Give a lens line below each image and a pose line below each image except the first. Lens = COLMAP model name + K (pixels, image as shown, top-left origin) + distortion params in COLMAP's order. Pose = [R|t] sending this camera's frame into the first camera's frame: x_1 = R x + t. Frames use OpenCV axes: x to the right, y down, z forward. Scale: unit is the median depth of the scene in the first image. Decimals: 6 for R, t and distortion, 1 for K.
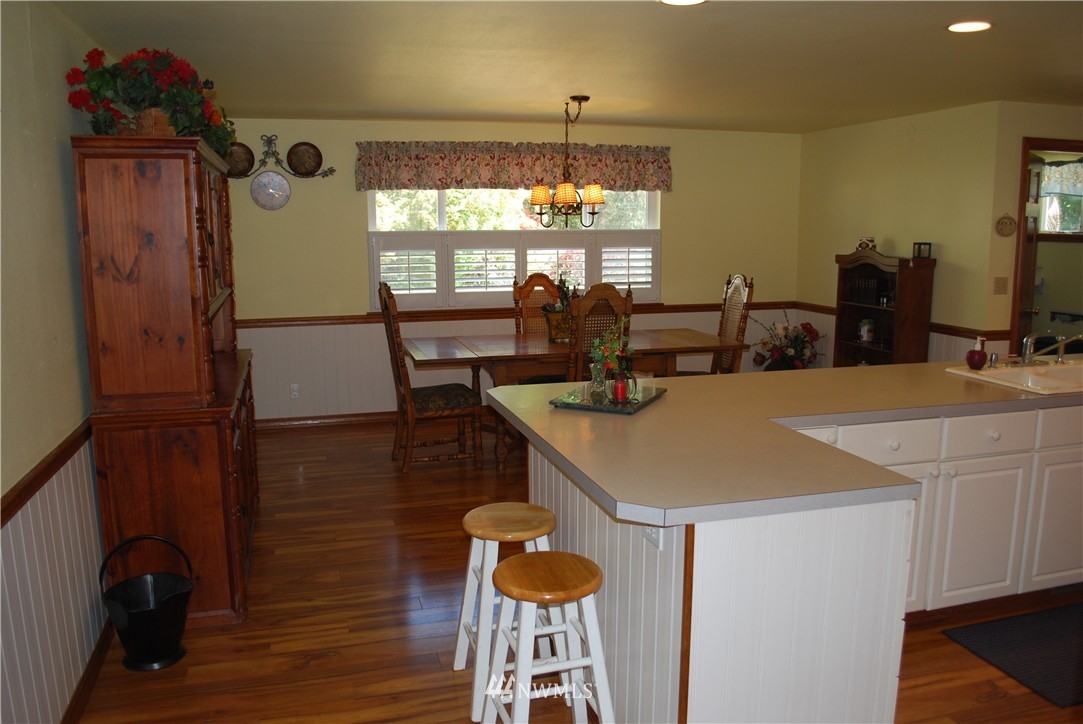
lens RADIAL K [[848.3, 0, 541.5], [0, 848.3, 362.0], [0, 0, 1]] dist [-0.083925, 0.004785]
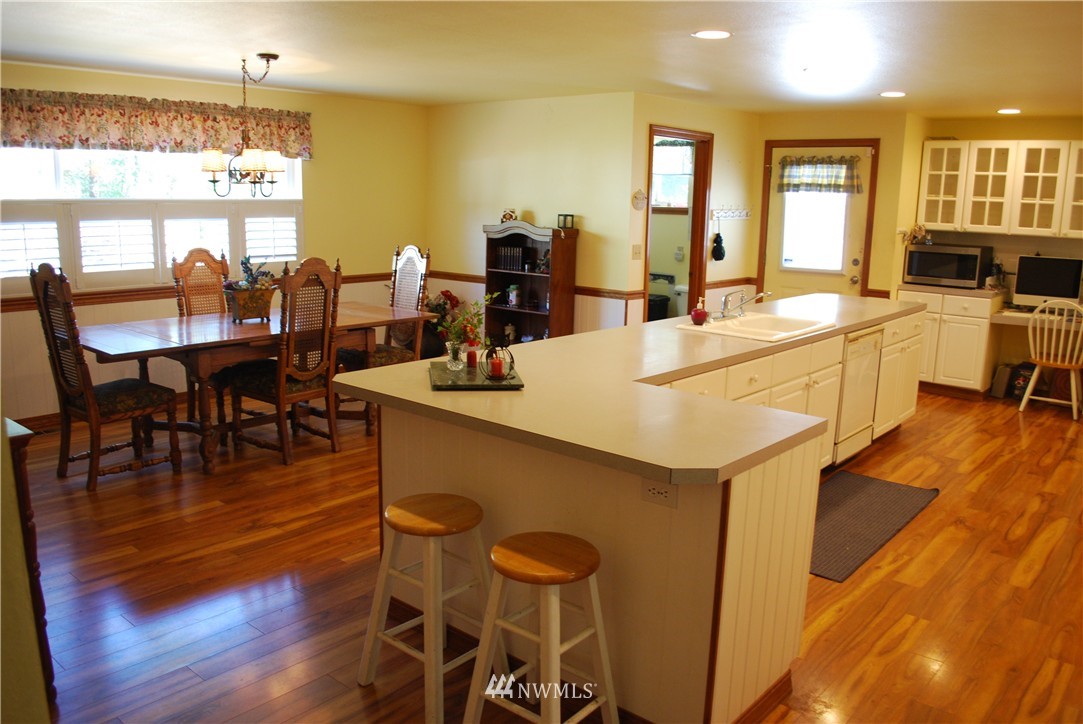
lens RADIAL K [[848.3, 0, 541.5], [0, 848.3, 362.0], [0, 0, 1]] dist [-0.083925, 0.004785]
pose [[0.837316, -0.082229, 0.540500, -0.186264], [0.061612, 0.996519, 0.056160, -0.011624], [-0.543236, -0.013723, 0.839468, 0.061395]]
